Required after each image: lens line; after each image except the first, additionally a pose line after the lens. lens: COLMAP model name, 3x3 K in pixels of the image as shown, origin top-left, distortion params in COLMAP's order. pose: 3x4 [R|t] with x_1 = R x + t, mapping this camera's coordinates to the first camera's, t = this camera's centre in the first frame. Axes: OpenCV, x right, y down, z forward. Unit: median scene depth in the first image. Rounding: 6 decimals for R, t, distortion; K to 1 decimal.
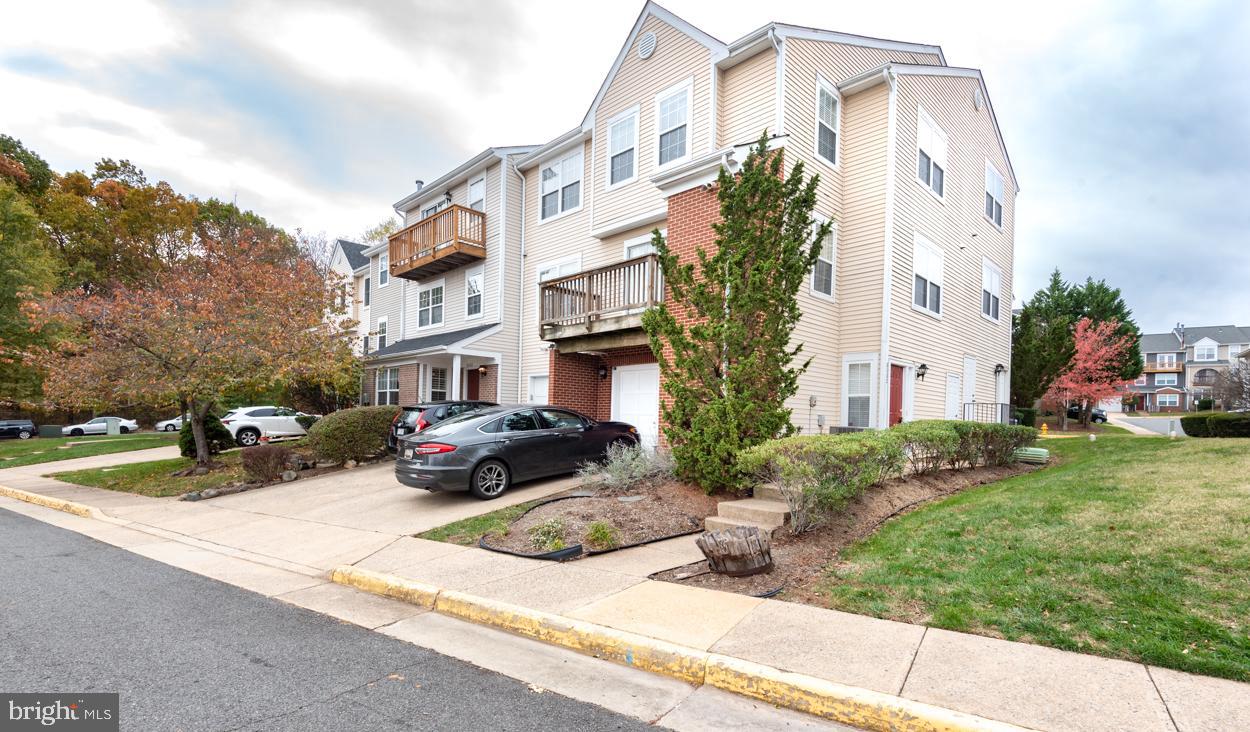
lens RADIAL K [[574.6, 0, 625.0], [0, 574.6, 361.7], [0, 0, 1]] dist [0.014812, -0.000233]
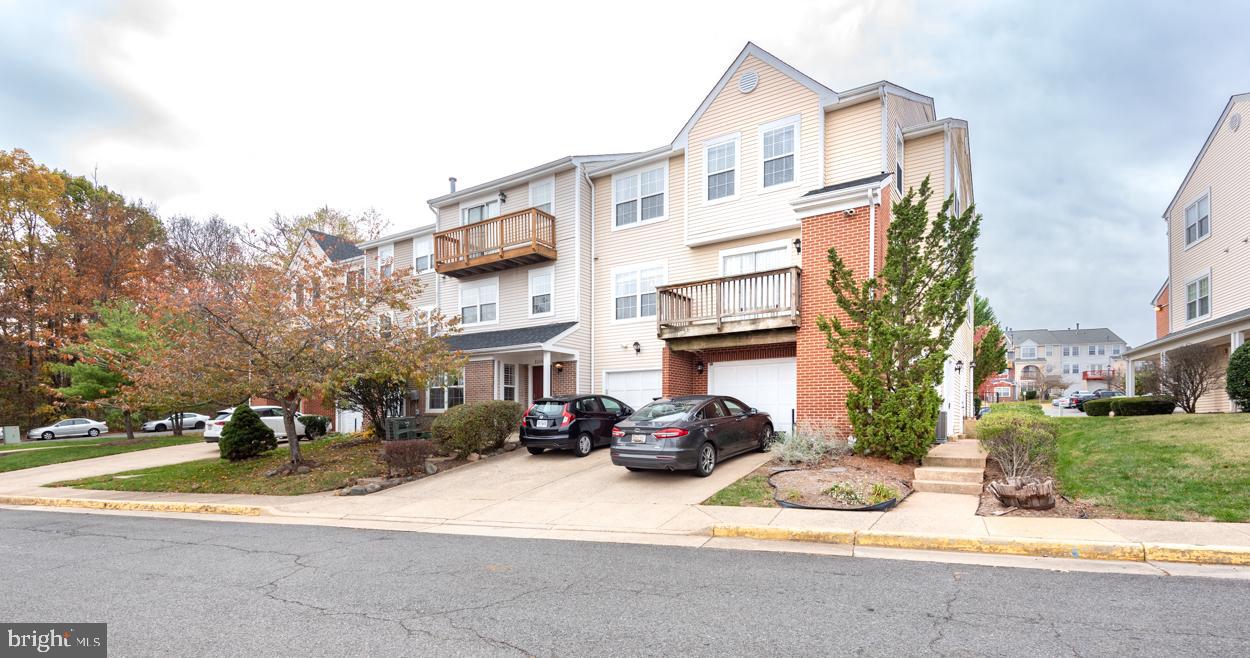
lens RADIAL K [[591.7, 0, 586.3], [0, 591.7, 360.0], [0, 0, 1]] dist [0.005776, -0.004329]
pose [[0.979655, 0.000387, 0.200686, -0.466631], [-0.000373, 1.000000, -0.000110, 0.003555], [-0.200686, 0.000033, 0.979656, -0.076838]]
